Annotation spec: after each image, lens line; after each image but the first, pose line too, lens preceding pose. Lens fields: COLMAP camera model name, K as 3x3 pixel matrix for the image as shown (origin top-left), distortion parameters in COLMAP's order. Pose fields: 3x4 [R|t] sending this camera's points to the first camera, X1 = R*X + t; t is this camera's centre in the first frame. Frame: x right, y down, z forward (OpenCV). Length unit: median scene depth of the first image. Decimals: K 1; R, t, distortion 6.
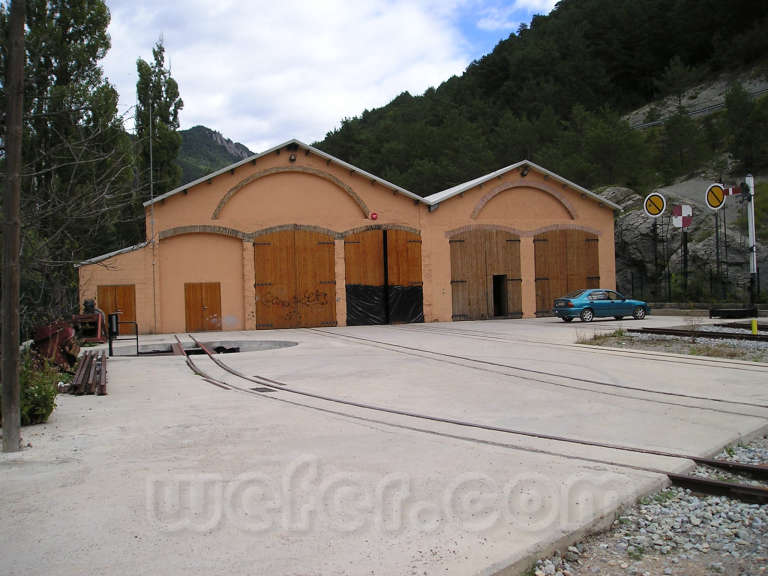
lens RADIAL K [[774.4, 0, 386.1], [0, 774.4, 284.2], [0, 0, 1]] dist [-0.090373, 0.000000]
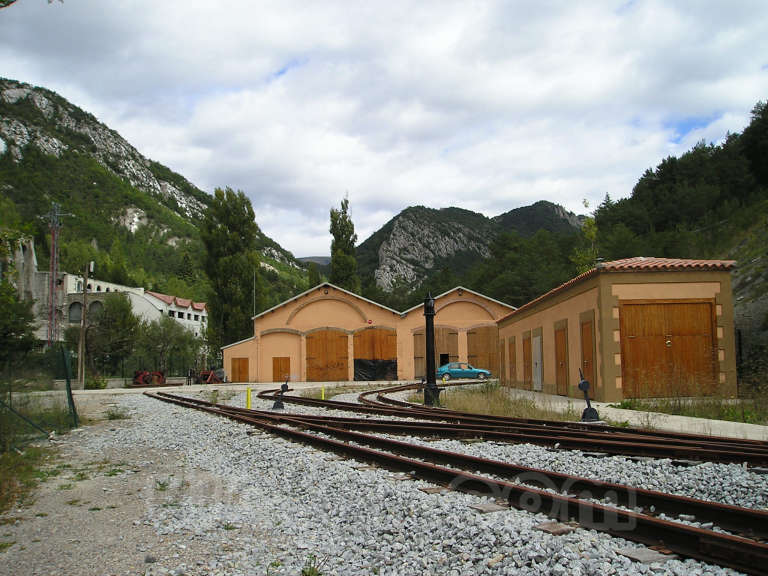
lens RADIAL K [[774.4, 0, 381.4], [0, 774.4, 289.7], [0, 0, 1]] dist [-0.090373, 0.000000]
pose [[0.903504, -0.029986, -0.427529, 0.804435], [-0.007528, 0.996285, -0.085786, -0.006134], [0.428513, 0.080726, 0.899922, -0.649773]]
